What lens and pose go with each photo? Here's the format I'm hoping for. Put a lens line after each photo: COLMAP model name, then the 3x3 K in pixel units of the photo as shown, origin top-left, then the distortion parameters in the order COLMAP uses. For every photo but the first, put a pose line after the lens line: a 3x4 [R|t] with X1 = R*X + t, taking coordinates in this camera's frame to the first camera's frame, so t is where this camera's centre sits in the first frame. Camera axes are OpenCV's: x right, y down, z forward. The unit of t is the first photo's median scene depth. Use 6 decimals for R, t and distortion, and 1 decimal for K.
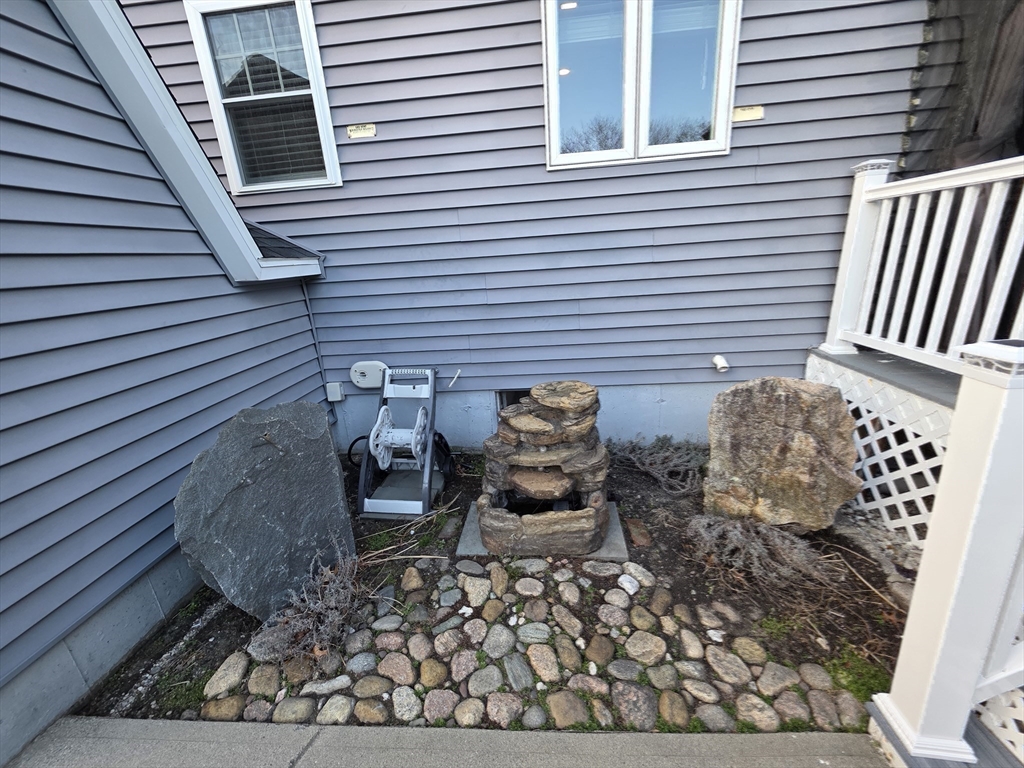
lens RADIAL K [[406.0, 0, 512.0], [0, 406.0, 384.0], [0, 0, 1]] dist [0.002192, -0.000512]
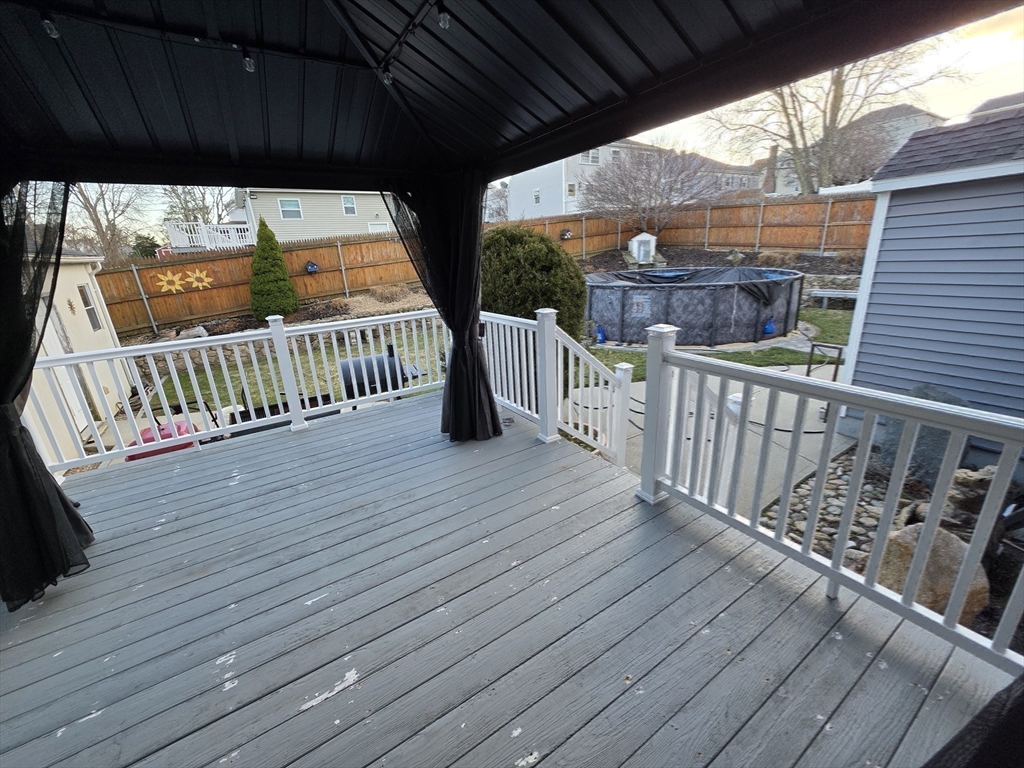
lens RADIAL K [[408.6, 0, 512.0], [0, 408.6, 384.0], [0, 0, 1]] dist [0.002767, -0.000112]
pose [[-0.788543, 0.285197, -0.544851, 2.423398], [-0.088502, 0.824118, 0.559462, -1.007839], [0.608578, 0.489380, -0.624612, 1.010390]]
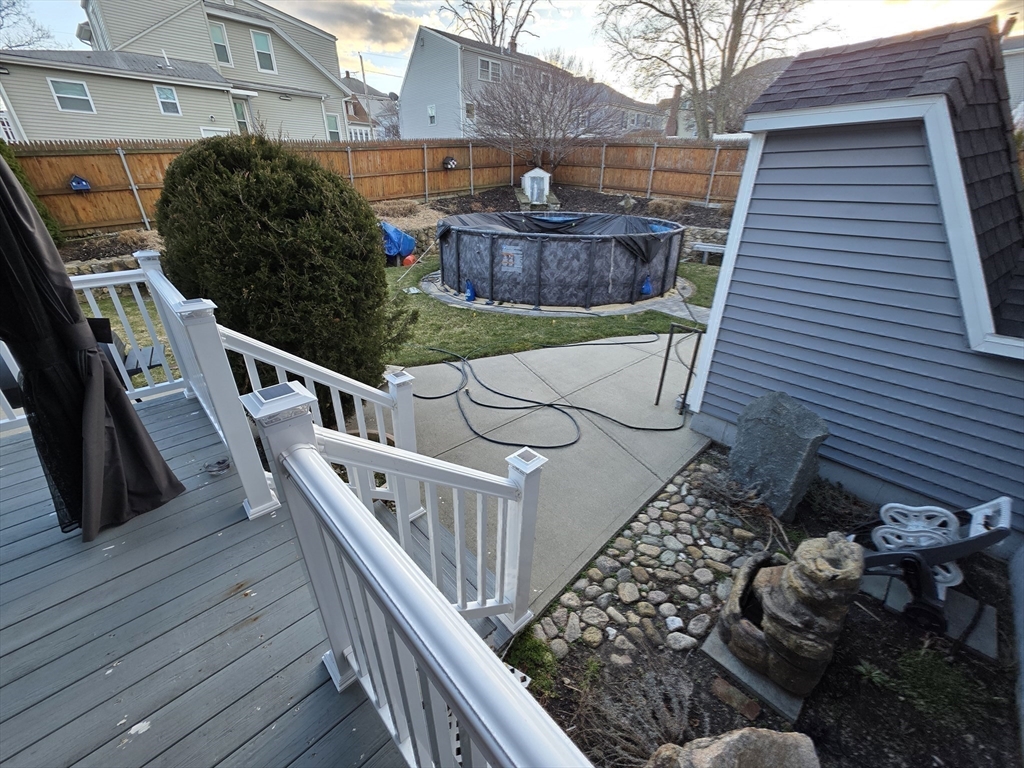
lens RADIAL K [[406.0, 0, 512.0], [0, 406.0, 384.0], [0, 0, 1]] dist [0.002192, -0.000512]
pose [[-0.660233, 0.384773, -0.645013, 1.324732], [-0.199884, 0.737813, 0.644731, -0.899015], [0.723974, 0.554601, -0.410219, 0.839416]]
